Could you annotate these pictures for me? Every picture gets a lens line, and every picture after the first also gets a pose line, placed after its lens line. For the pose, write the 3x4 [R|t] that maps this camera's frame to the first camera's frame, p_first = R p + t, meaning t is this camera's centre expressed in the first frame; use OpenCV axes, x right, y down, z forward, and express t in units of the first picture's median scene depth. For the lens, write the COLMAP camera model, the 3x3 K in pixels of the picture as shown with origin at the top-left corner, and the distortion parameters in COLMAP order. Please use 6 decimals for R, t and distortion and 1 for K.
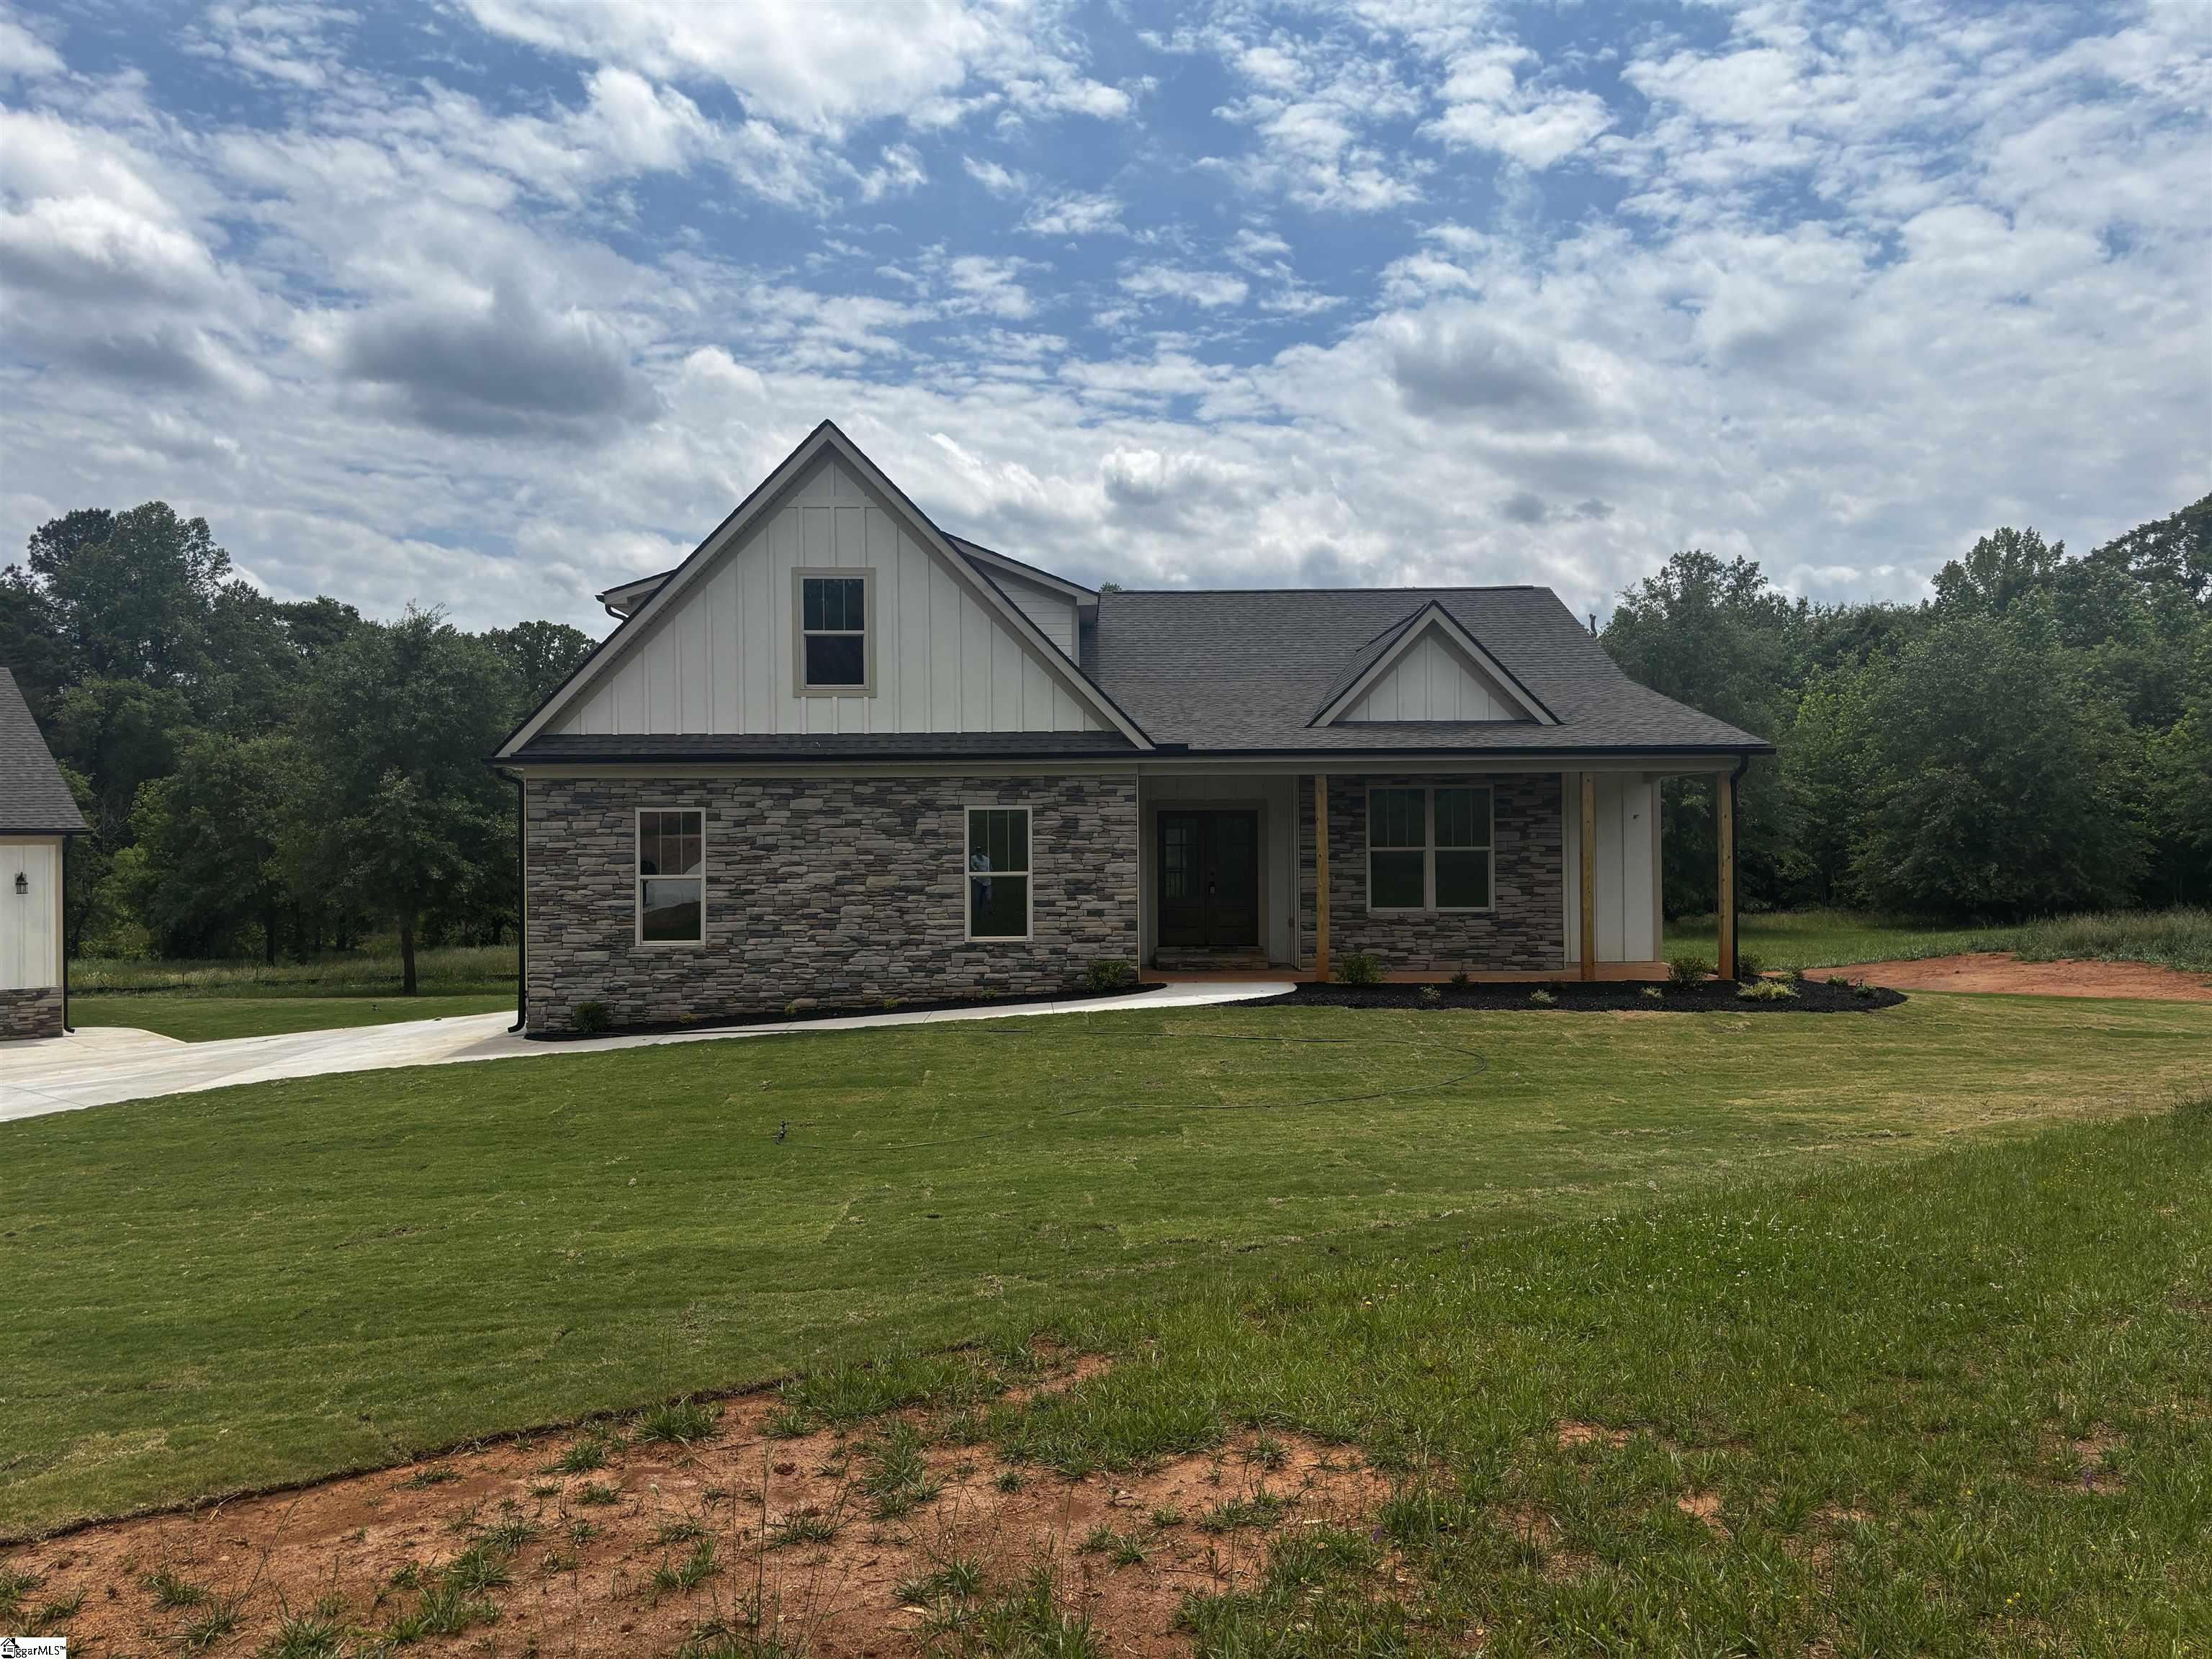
lens RADIAL K [[1651.7, 0, 1168.1], [0, 1651.7, 822.1], [0, 0, 1]] dist [0.050540, -0.050093]
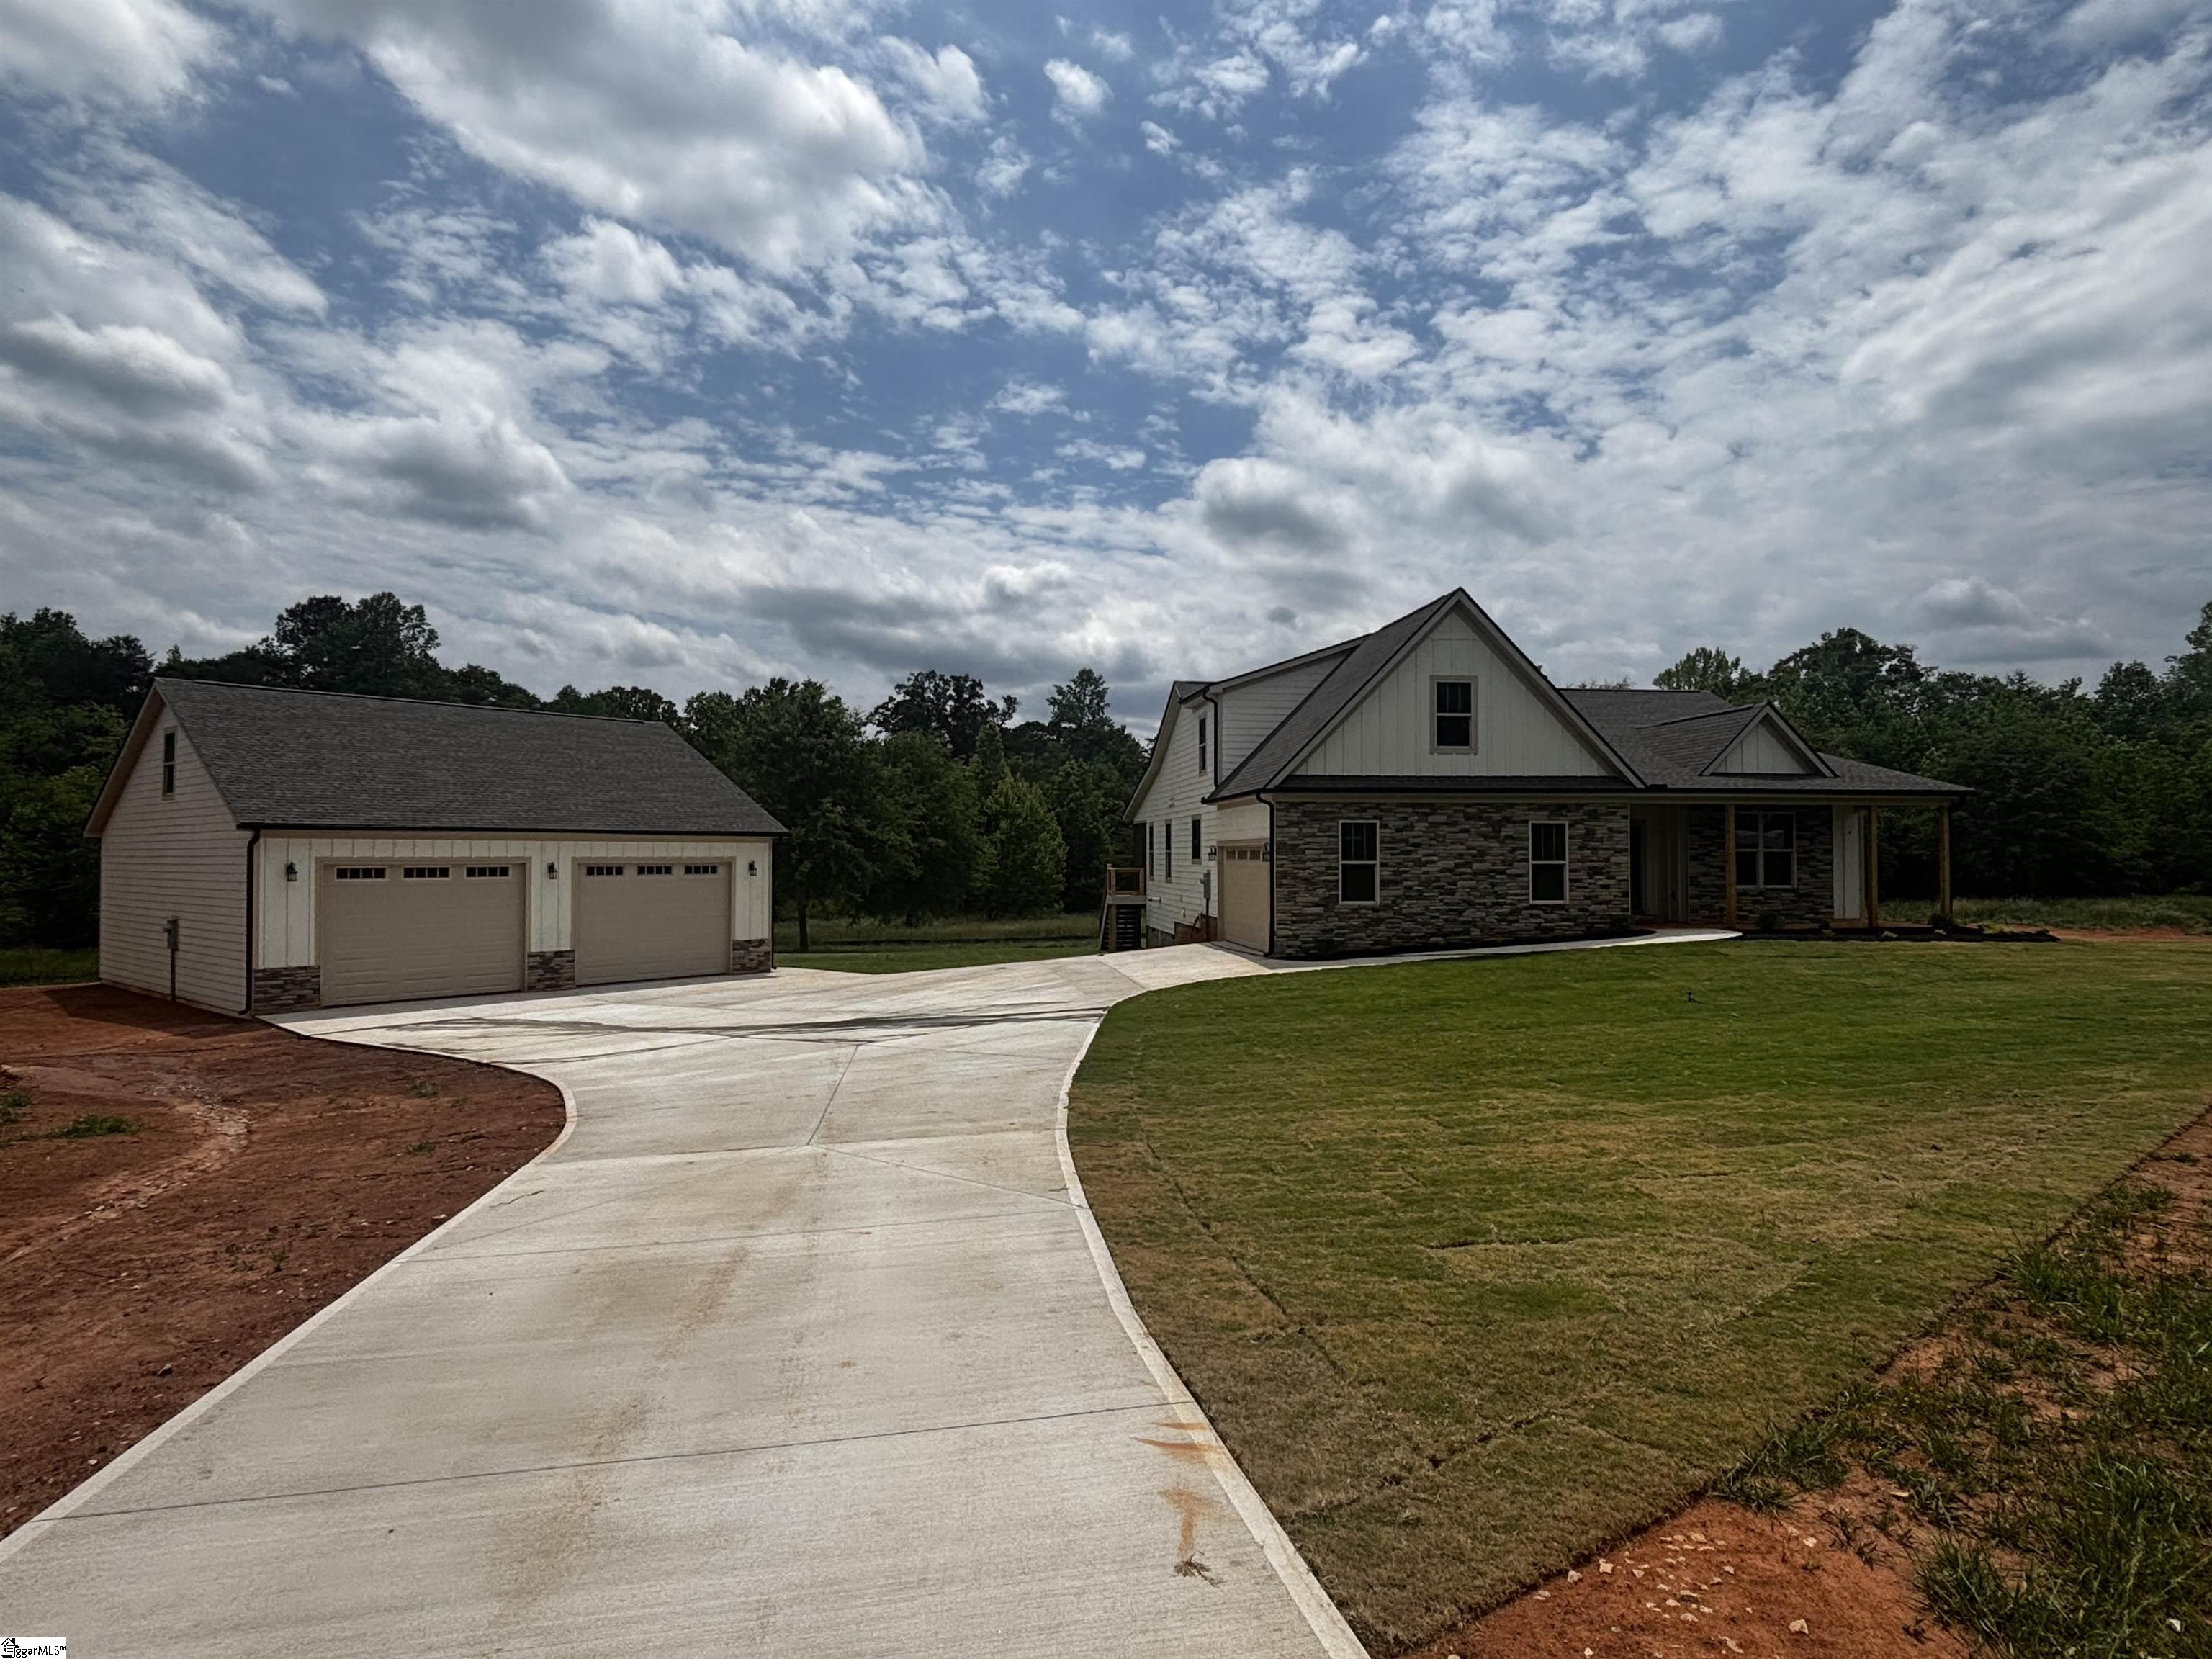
lens RADIAL K [[1232.0, 0, 1129.9], [0, 1232.0, 860.7], [0, 0, 1]] dist [0.006570, -0.007453]
pose [[0.993954, 0.007089, 0.109570, -0.605493], [-0.008506, 0.999886, 0.012468, 0.016529], [-0.109469, -0.013325, 0.993901, -0.164744]]
